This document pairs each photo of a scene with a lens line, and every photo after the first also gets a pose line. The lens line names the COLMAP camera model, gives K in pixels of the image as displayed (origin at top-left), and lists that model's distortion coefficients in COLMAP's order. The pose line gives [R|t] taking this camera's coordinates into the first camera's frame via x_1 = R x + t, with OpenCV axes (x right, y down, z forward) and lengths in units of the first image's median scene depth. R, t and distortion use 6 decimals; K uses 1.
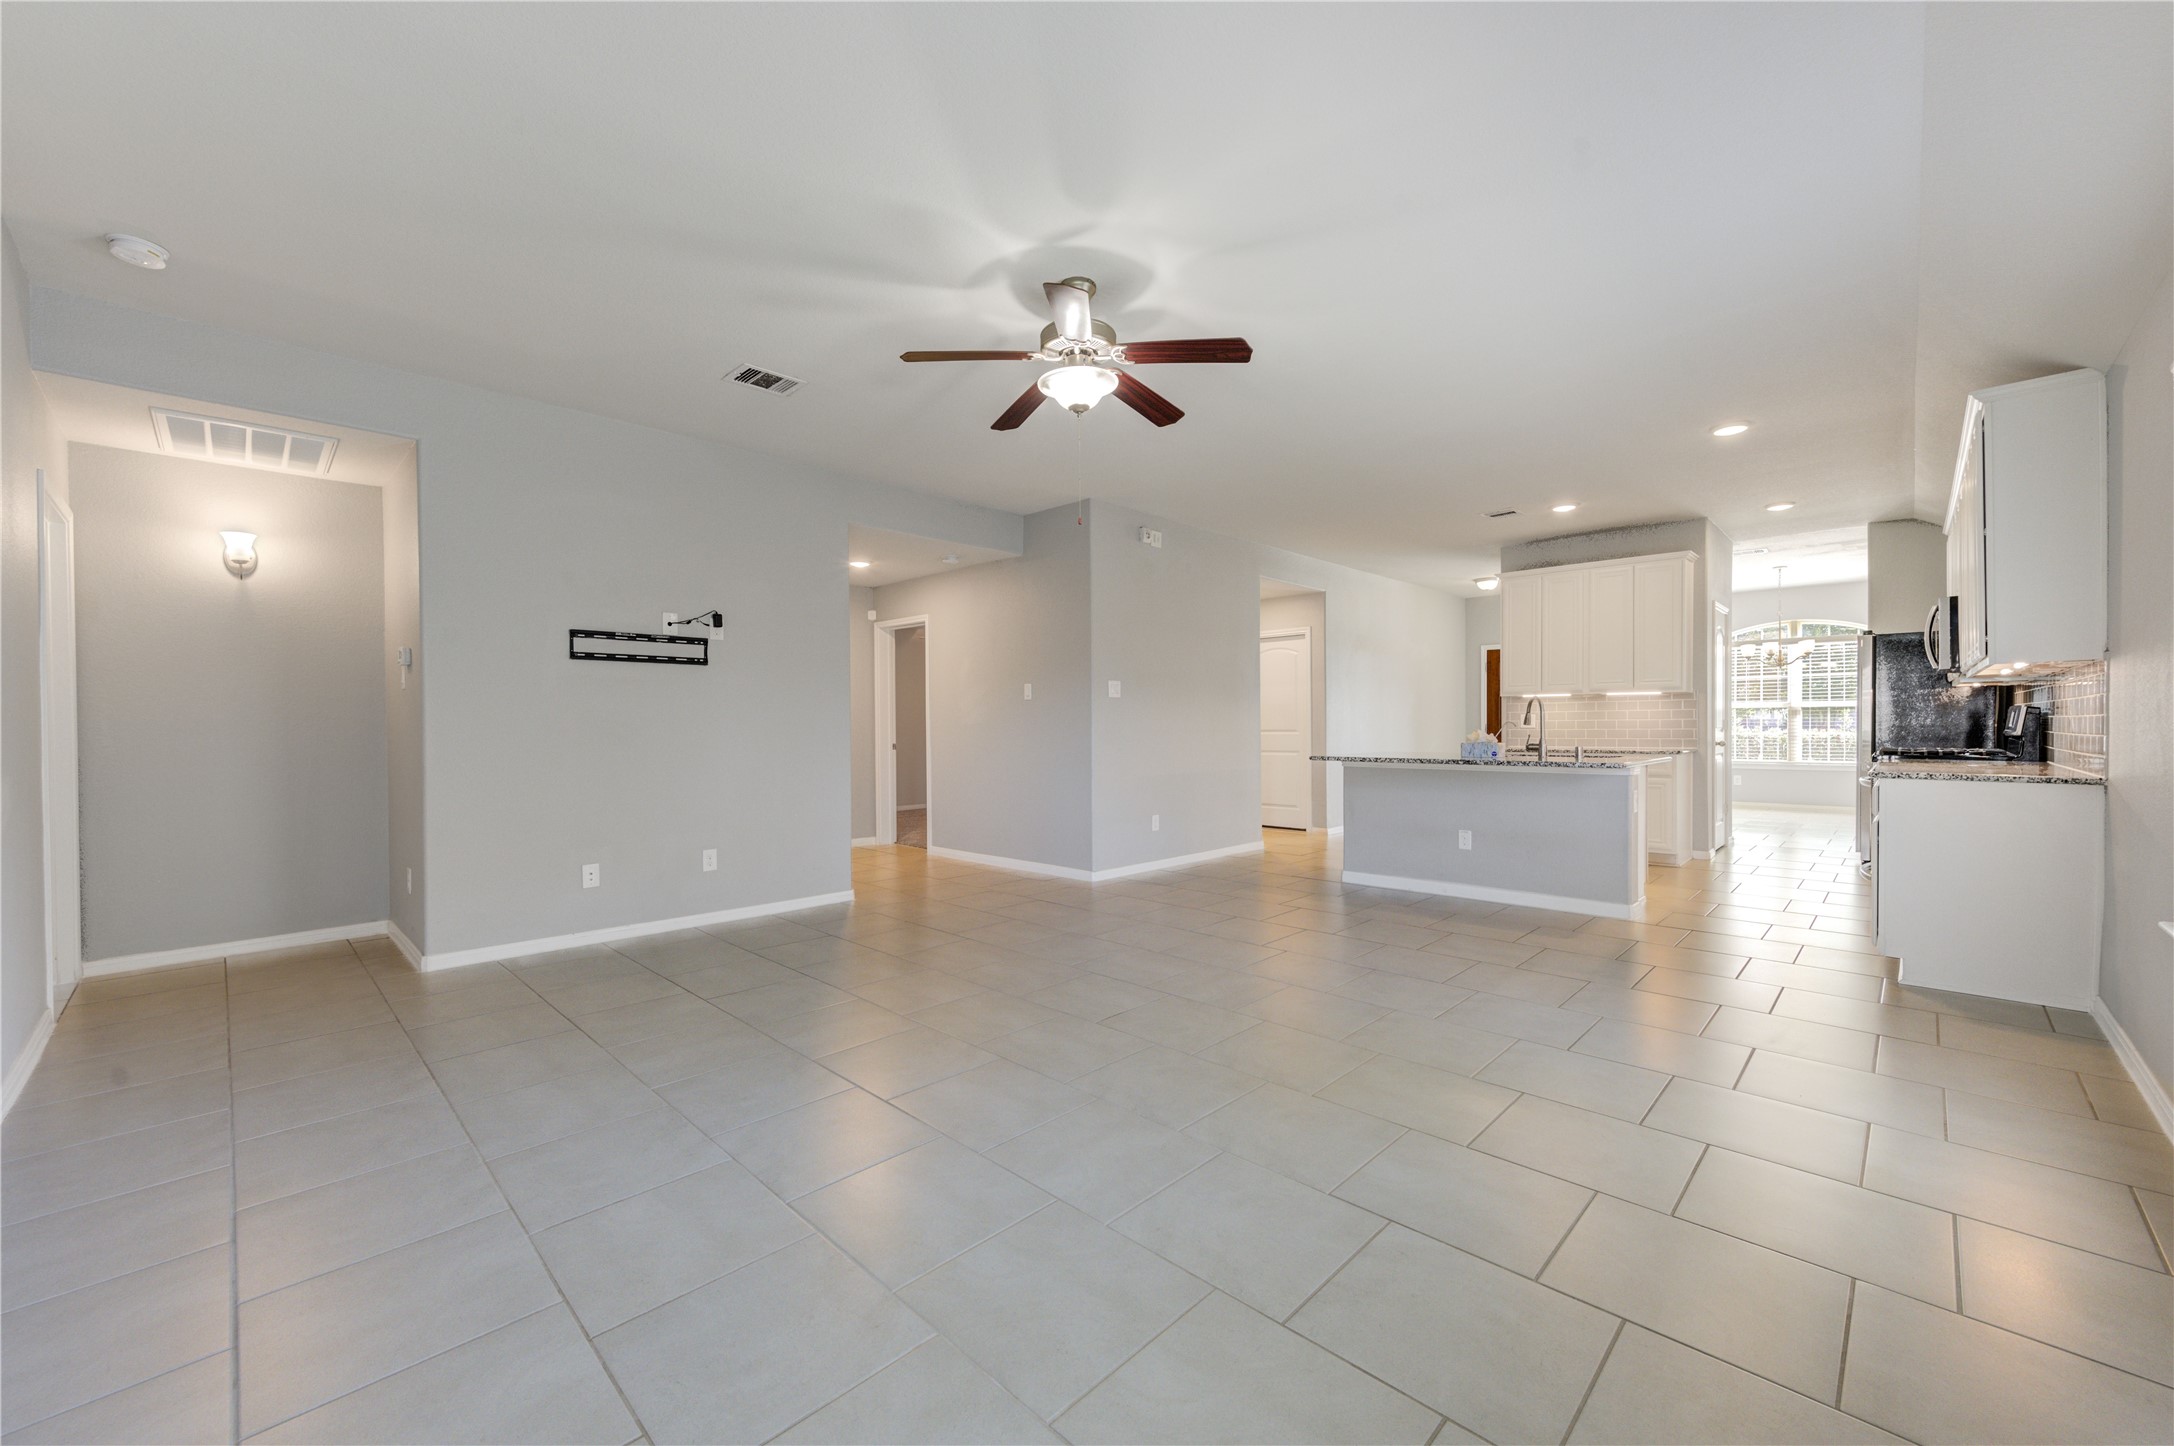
lens RADIAL K [[851.5, 0, 1082.6], [0, 851.5, 735.2], [0, 0, 1]] dist [-0.000403, 0.001091]
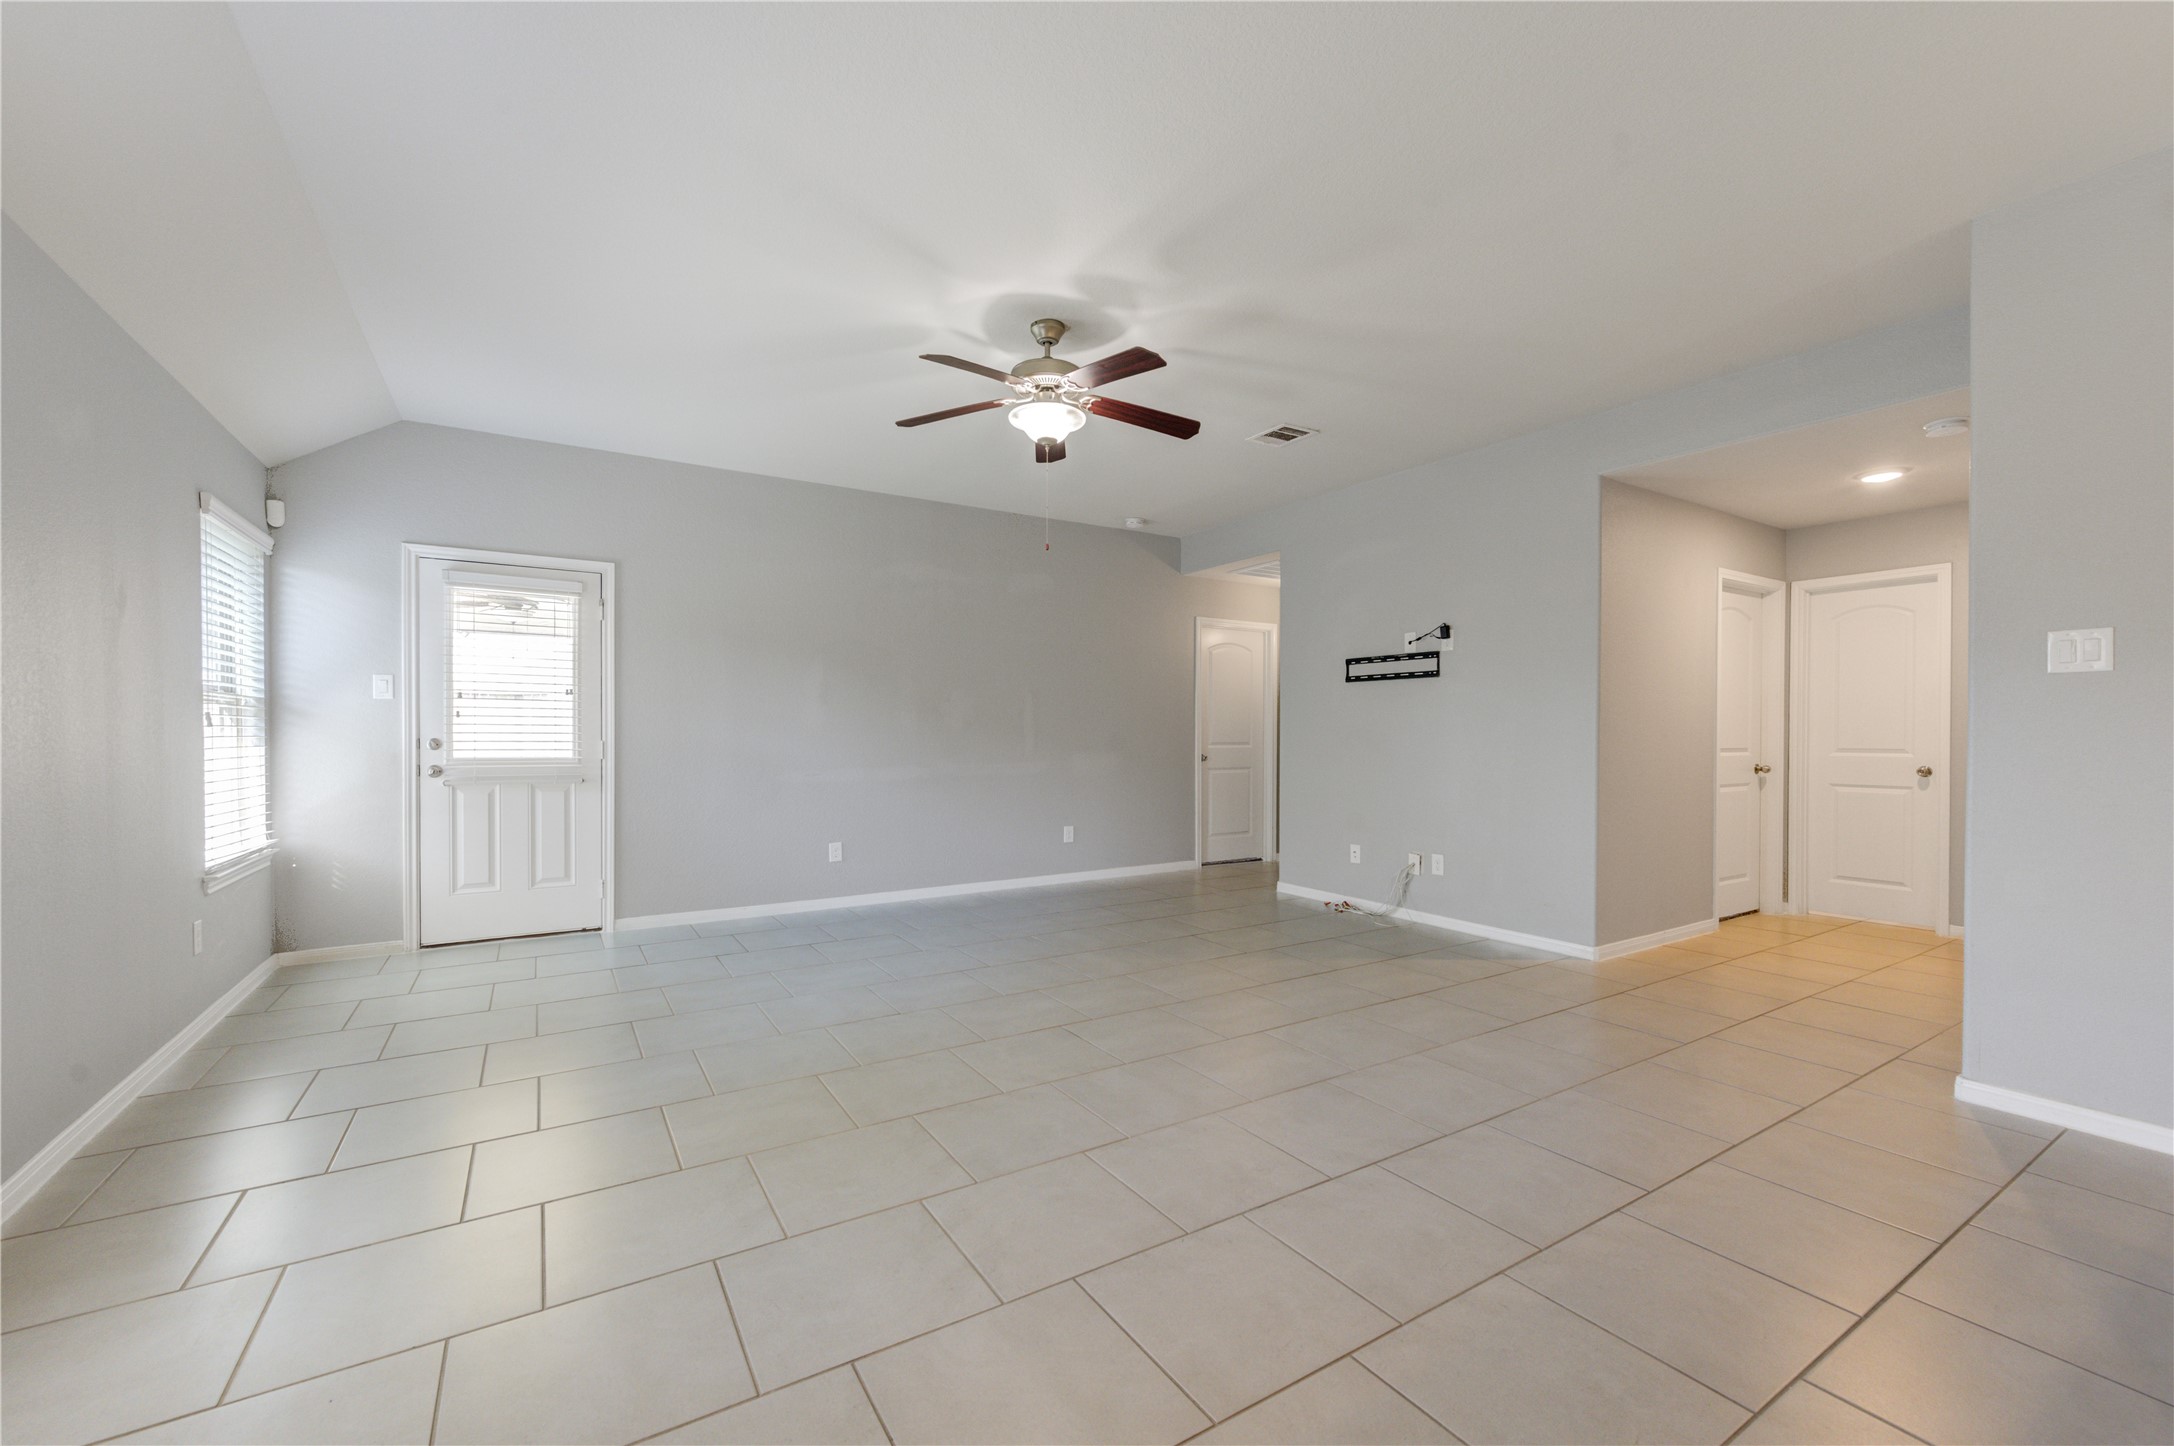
lens RADIAL K [[851.5, 0, 1118.8], [0, 851.5, 744.2], [0, 0, 1]] dist [-0.000403, 0.001091]
pose [[-0.189349, 0.018636, -0.981733, 0.455389], [-0.012507, 0.999693, 0.021390, -0.012158], [0.981830, 0.016329, -0.189058, 0.569497]]
